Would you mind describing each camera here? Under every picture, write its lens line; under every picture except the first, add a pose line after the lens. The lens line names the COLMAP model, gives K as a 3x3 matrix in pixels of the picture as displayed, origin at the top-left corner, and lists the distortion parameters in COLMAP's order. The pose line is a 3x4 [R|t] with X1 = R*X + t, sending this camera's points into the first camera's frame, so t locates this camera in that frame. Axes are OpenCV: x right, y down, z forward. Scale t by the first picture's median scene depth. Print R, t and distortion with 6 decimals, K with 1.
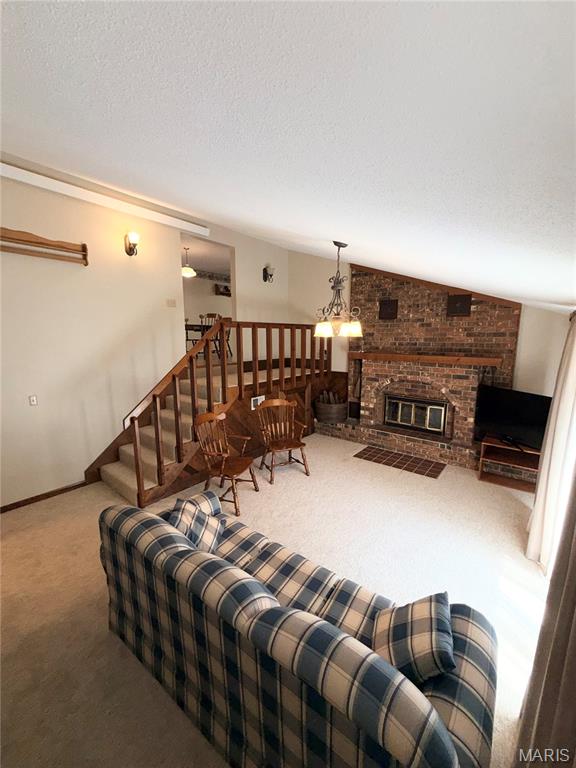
lens RADIAL K [[303.0, 0, 289.0], [0, 303.0, 380.3], [0, 0, 1]] dist [-0.002703, -0.000038]
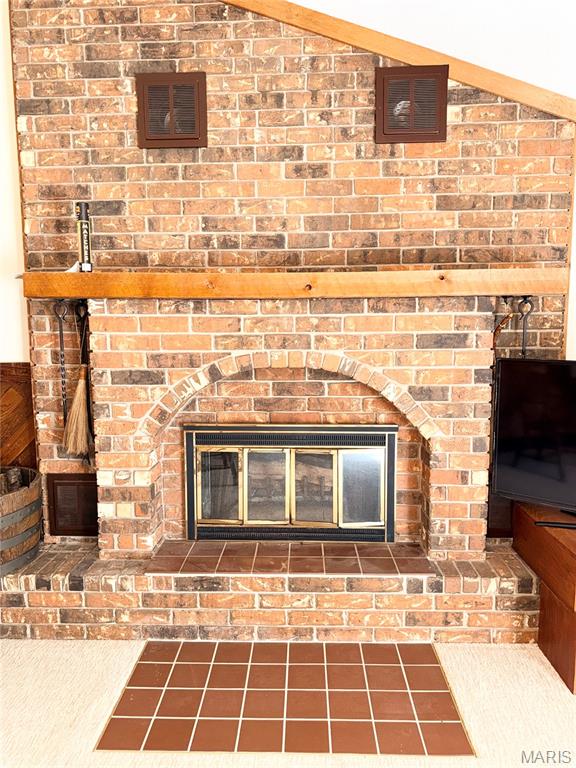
lens RADIAL K [[548.8, 0, 288.0], [0, 548.8, 384.0], [0, 0, 1]] dist [0.059566, -0.068361]
pose [[0.801551, -0.077043, 0.592942, 0.106205], [0.095092, 0.995468, 0.000796, 0.015081], [-0.590317, 0.055746, 0.805245, 0.581101]]
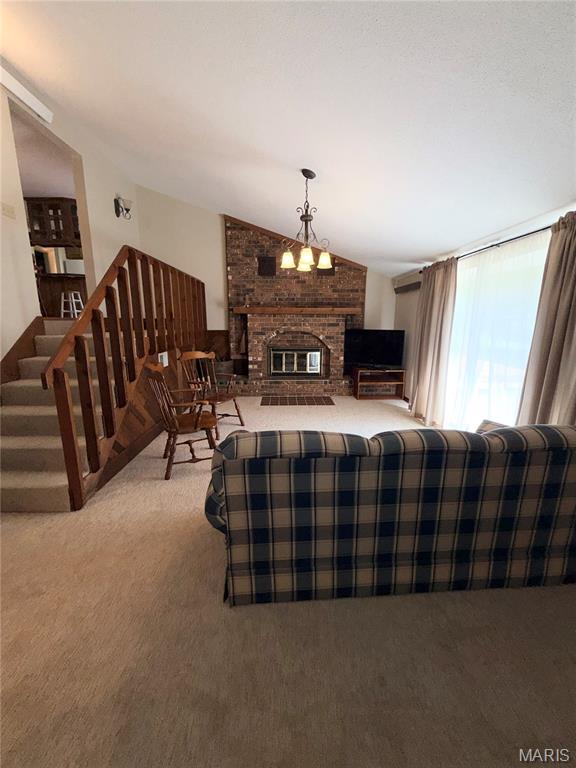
lens RADIAL K [[303.0, 0, 289.0], [0, 303.0, 380.3], [0, 0, 1]] dist [-0.002703, -0.000038]
pose [[0.769443, -0.123233, 0.626714, -0.338418], [0.092135, 0.992363, 0.082014, 0.086247], [-0.632035, -0.005363, 0.774921, 0.131809]]
